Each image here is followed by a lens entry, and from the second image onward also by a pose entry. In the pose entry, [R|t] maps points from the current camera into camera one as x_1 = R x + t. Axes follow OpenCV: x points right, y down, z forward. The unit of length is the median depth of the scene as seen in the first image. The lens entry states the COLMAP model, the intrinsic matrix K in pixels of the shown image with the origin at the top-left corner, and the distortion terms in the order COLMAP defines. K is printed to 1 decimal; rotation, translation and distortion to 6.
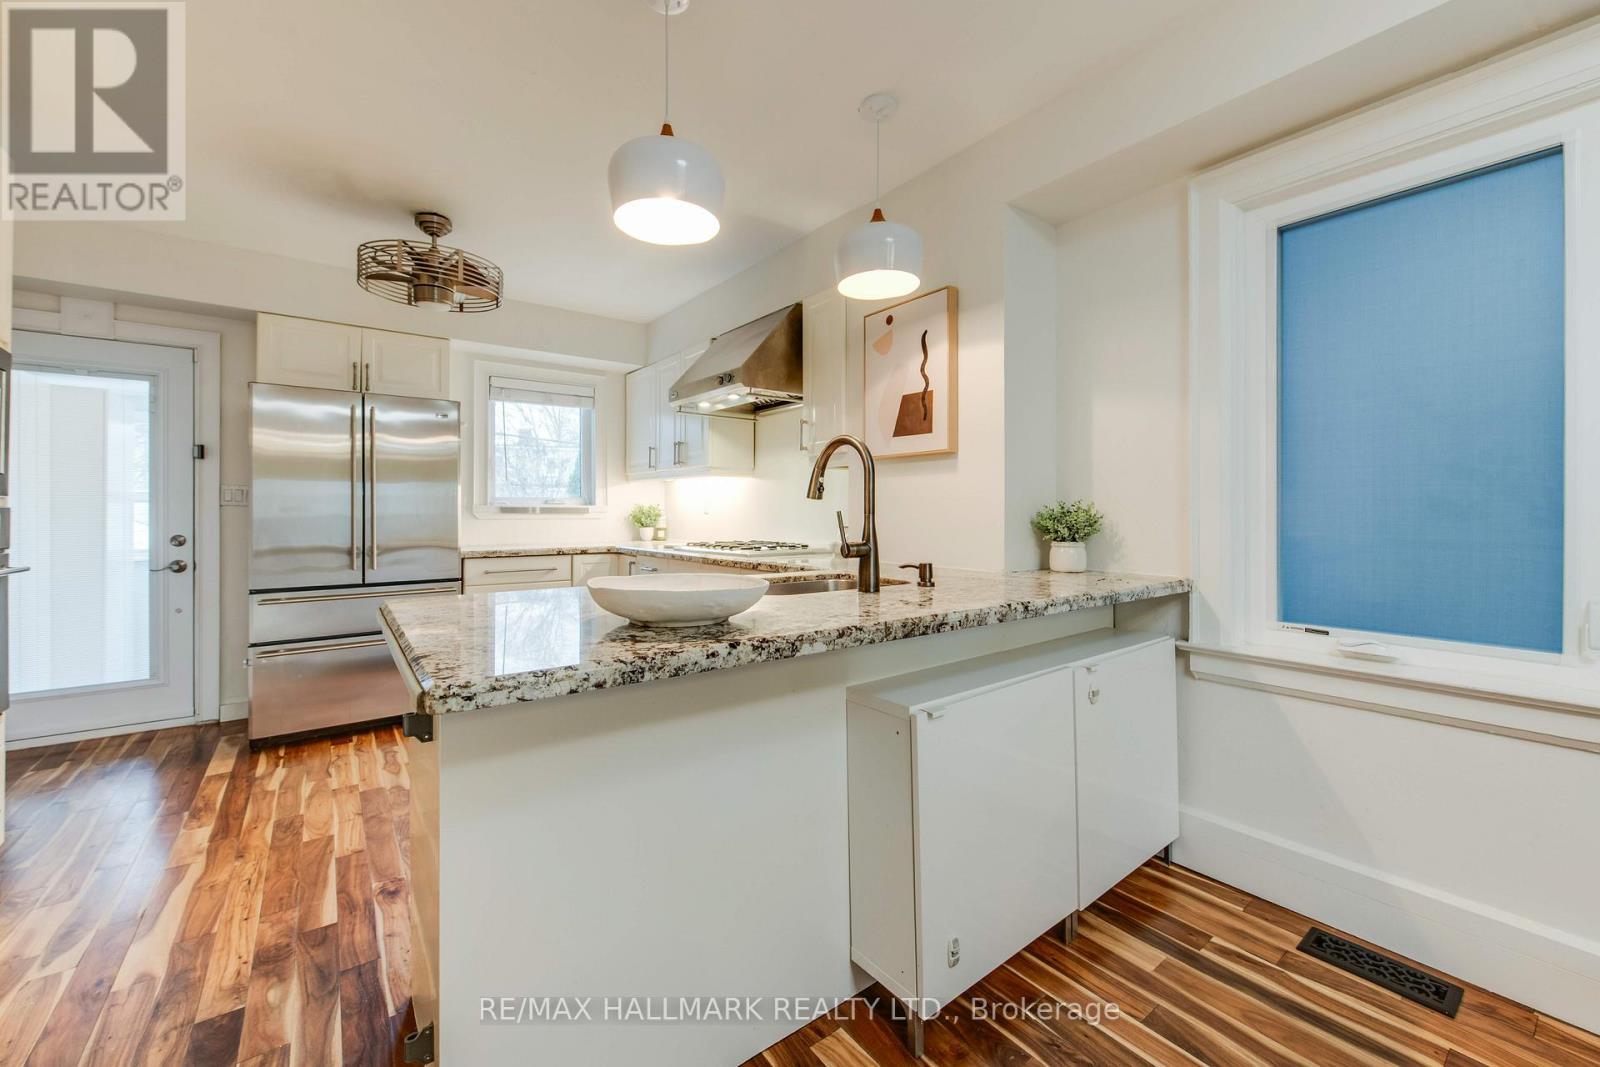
lens RADIAL K [[627.5, 0, 796.2], [0, 627.5, 509.3], [0, 0, 1]] dist [0.001059, -0.000118]
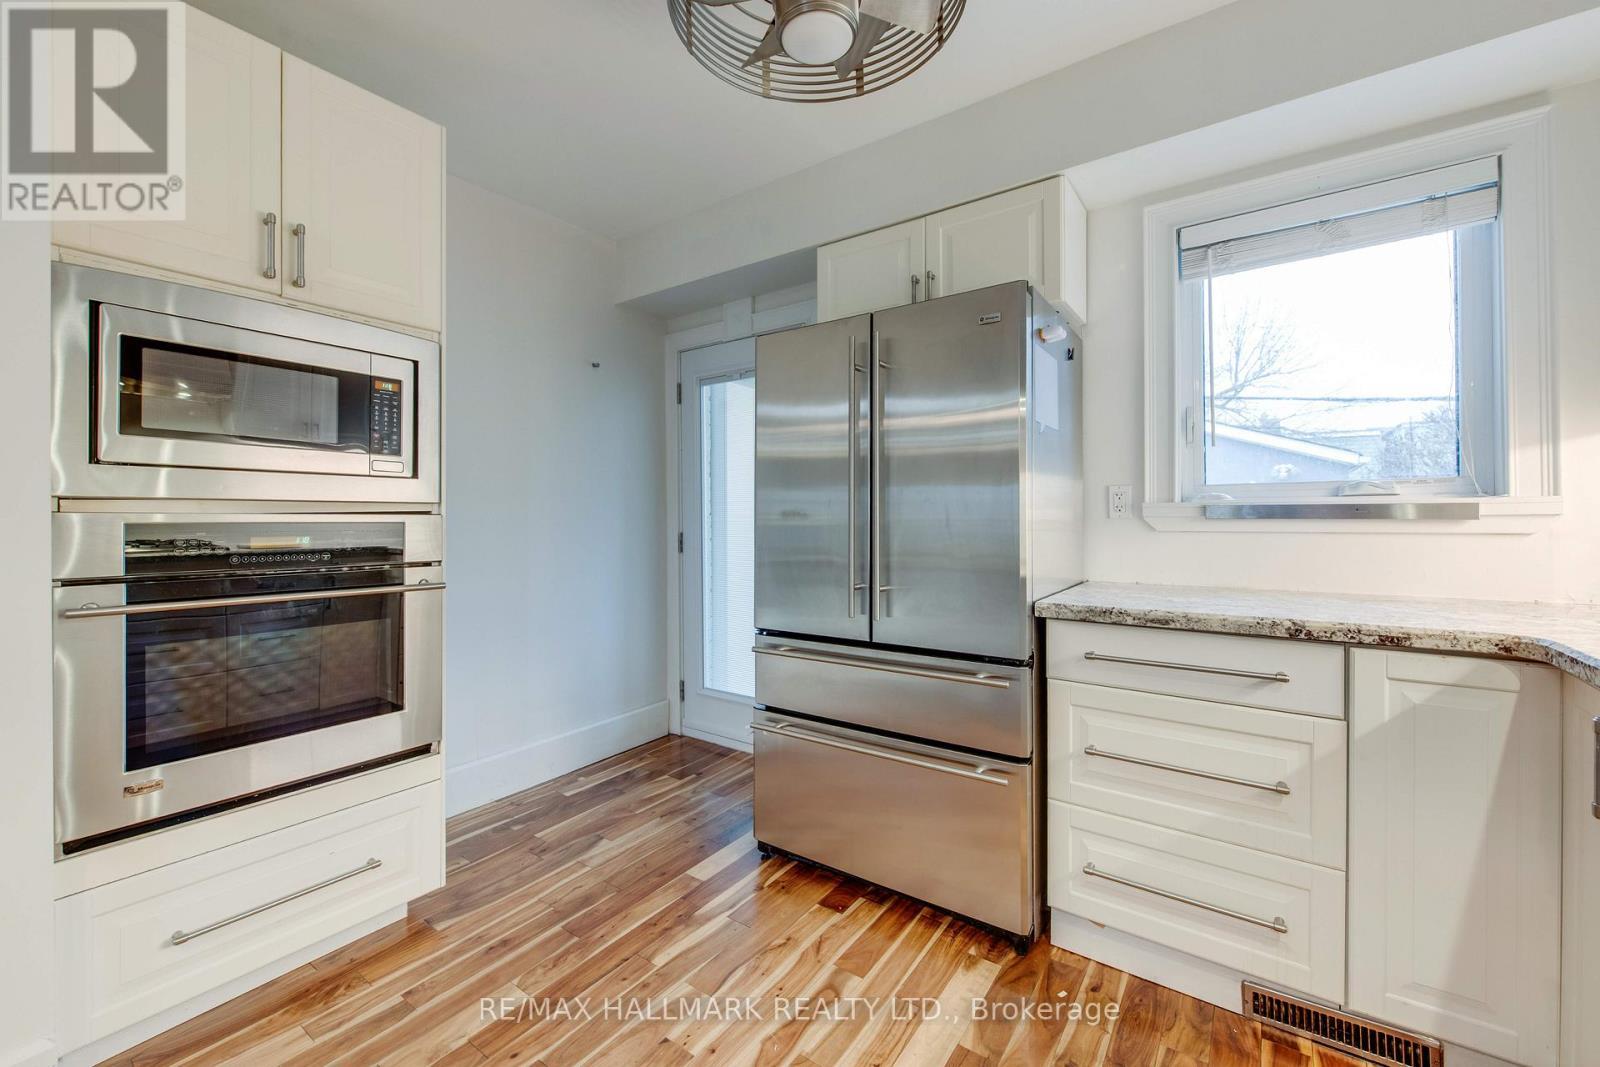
lens RADIAL K [[642.6, 0, 802.0], [0, 642.6, 515.0], [0, 0, 1]] dist [0.000003, -0.000058]
pose [[0.296128, -0.003409, -0.955142, -0.155997], [0.008986, 0.999959, -0.000782, 0.001926], [0.955106, -0.008351, 0.296147, 0.832644]]
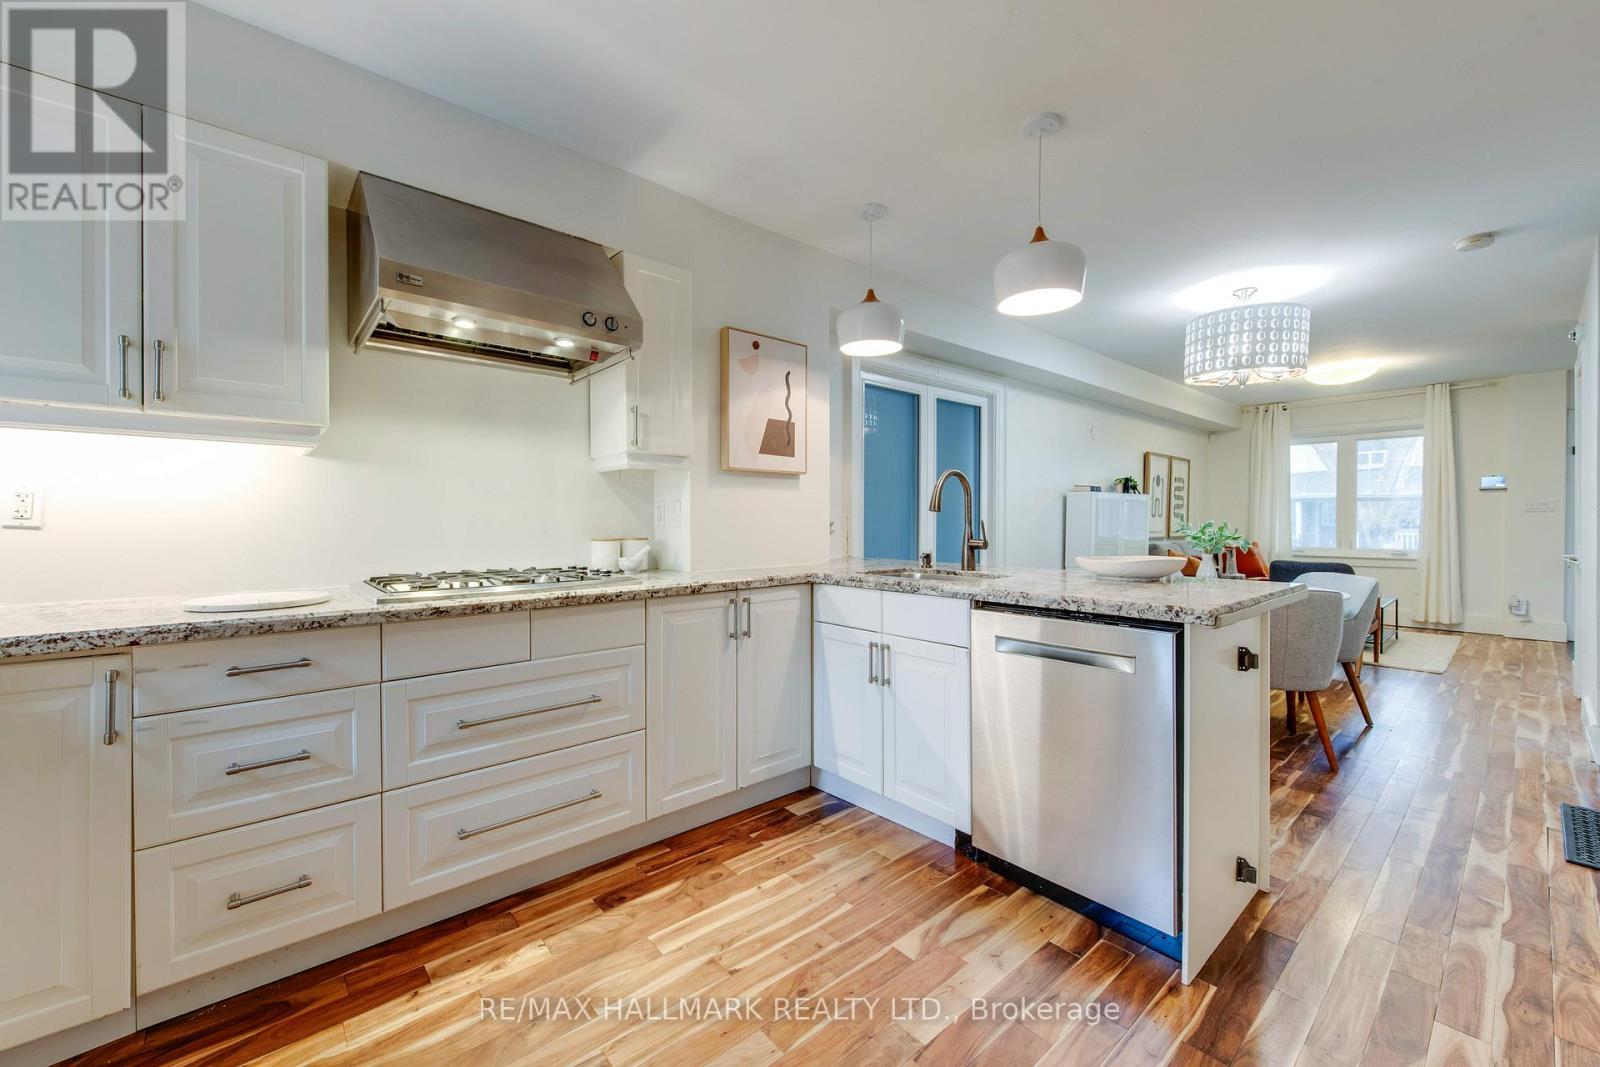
lens RADIAL K [[624.9, 0, 784.5], [0, 624.9, 524.0], [0, 0, 1]] dist [-0.000106, -0.000169]
pose [[-0.052381, -0.004852, 0.998615, -0.811740], [-0.001568, 0.999987, 0.004776, 0.003232], [-0.998626, -0.001316, -0.052388, 0.870811]]
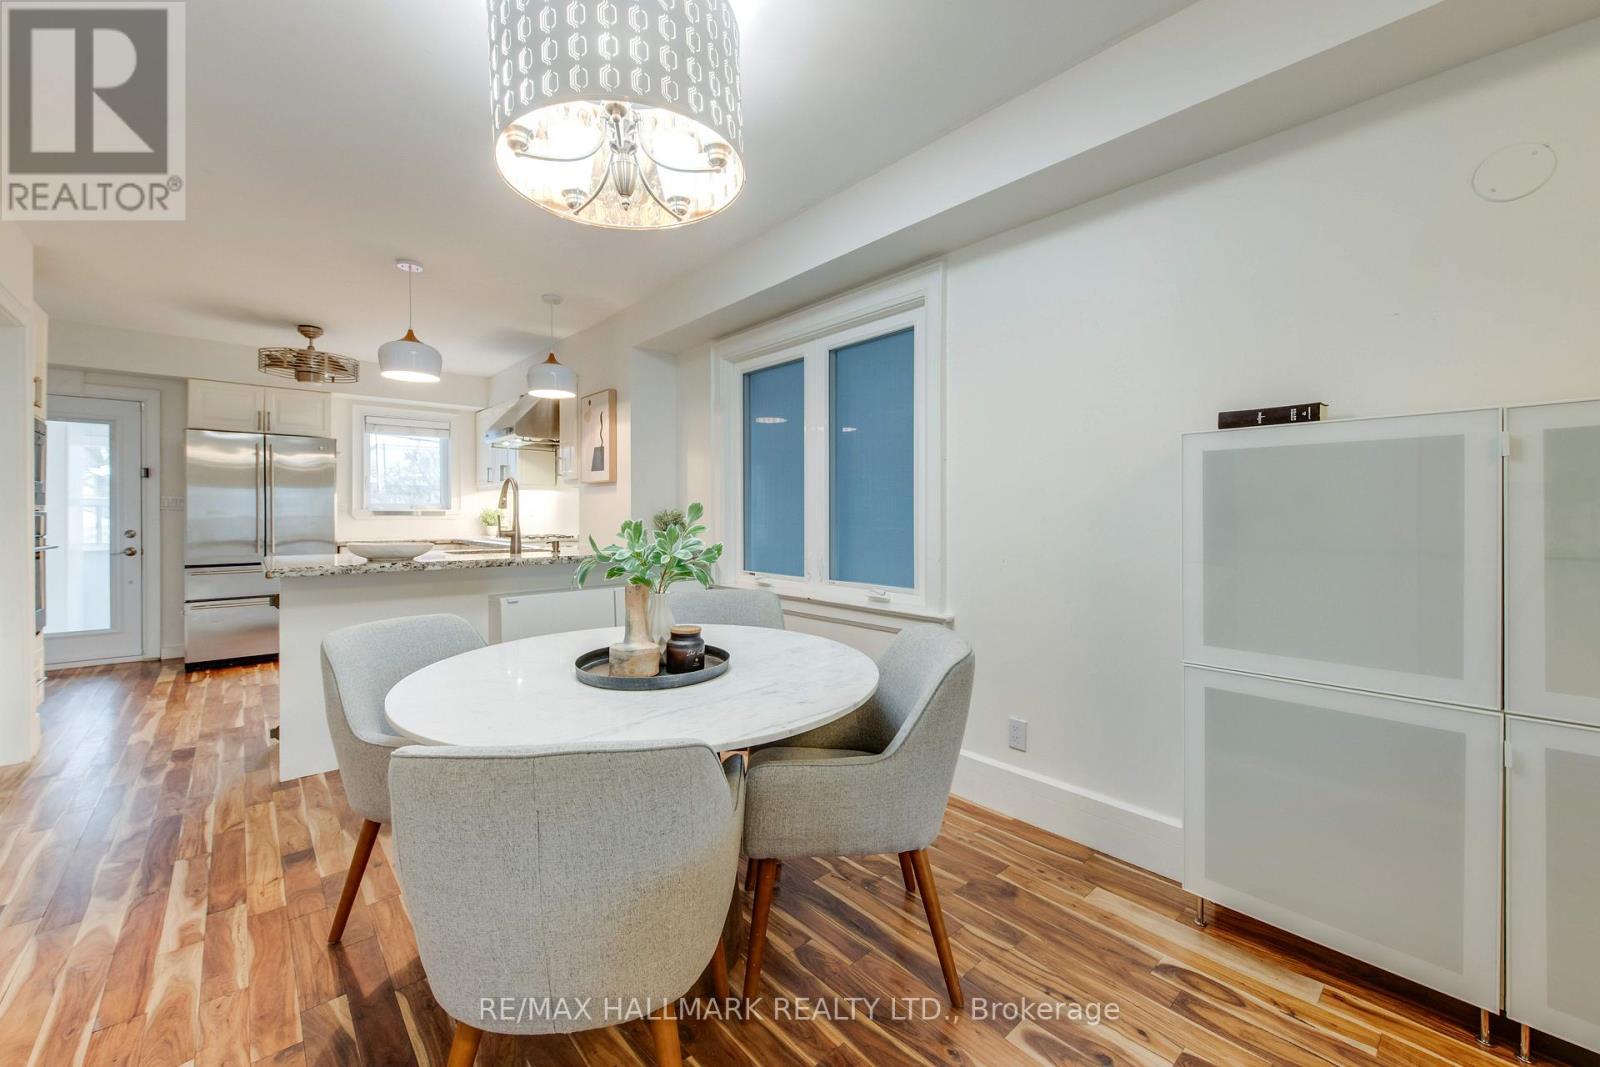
lens RADIAL K [[633.0, 0, 793.1], [0, 633.0, 514.3], [0, 0, 1]] dist [0.002673, -0.000268]
pose [[0.997319, 0.001746, 0.073154, 0.495857], [-0.002104, 0.999986, 0.004810, -0.006642], [-0.073145, -0.004951, 0.997309, -0.652515]]
